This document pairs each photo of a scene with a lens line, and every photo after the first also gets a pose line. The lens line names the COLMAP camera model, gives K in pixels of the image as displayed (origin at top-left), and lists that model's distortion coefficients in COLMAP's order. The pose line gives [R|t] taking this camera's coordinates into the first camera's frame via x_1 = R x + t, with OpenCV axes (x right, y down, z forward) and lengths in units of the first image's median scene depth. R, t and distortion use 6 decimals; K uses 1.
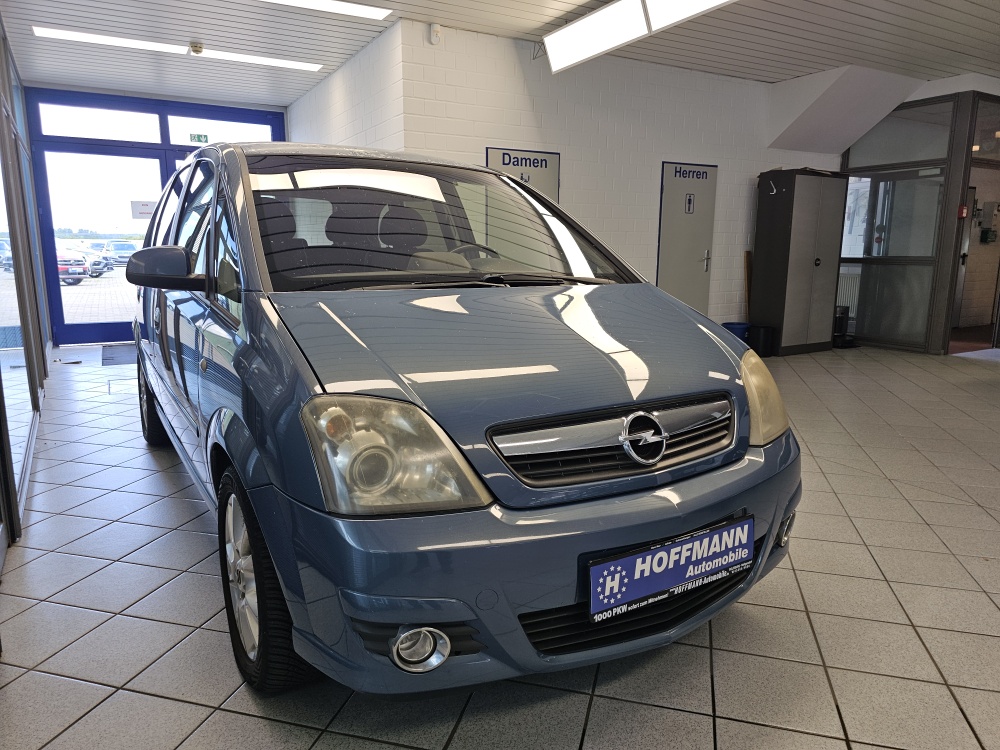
lens RADIAL K [[682.9, 0, 497.0], [0, 682.9, 373.8], [0, 0, 1]] dist [0.059237, -0.063750]
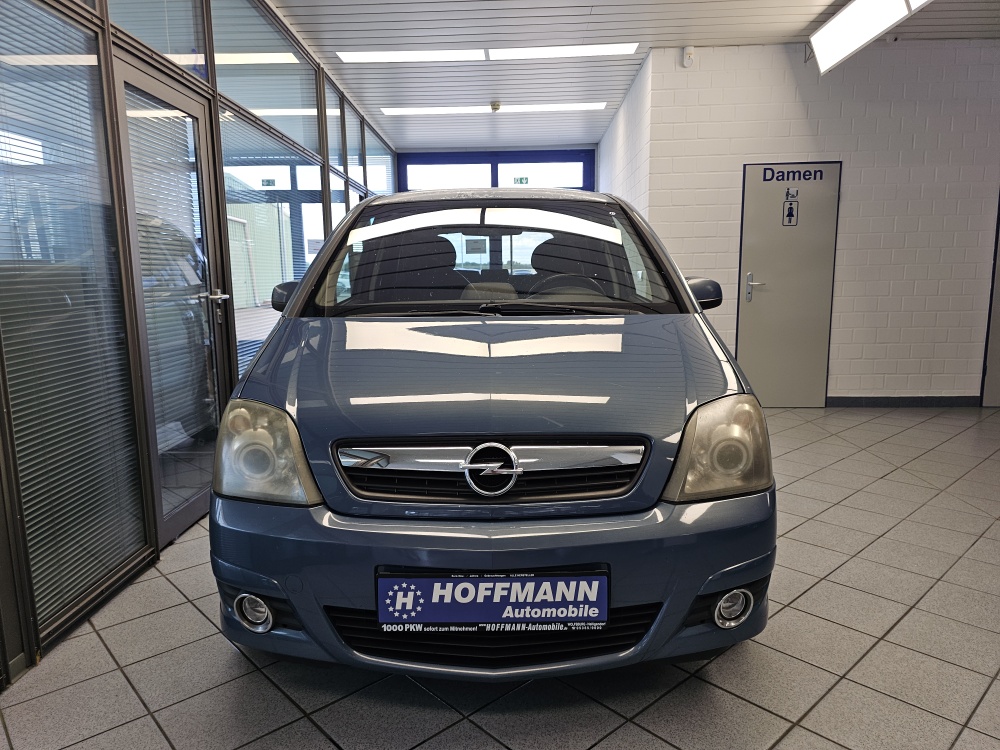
lens RADIAL K [[682.9, 0, 497.0], [0, 682.9, 373.8], [0, 0, 1]] dist [0.059237, -0.063750]
pose [[0.843497, 0.062880, -0.533441, 0.758895], [-0.079963, 0.996758, -0.008947, -0.038443], [0.531149, 0.050202, 0.845790, 0.152577]]
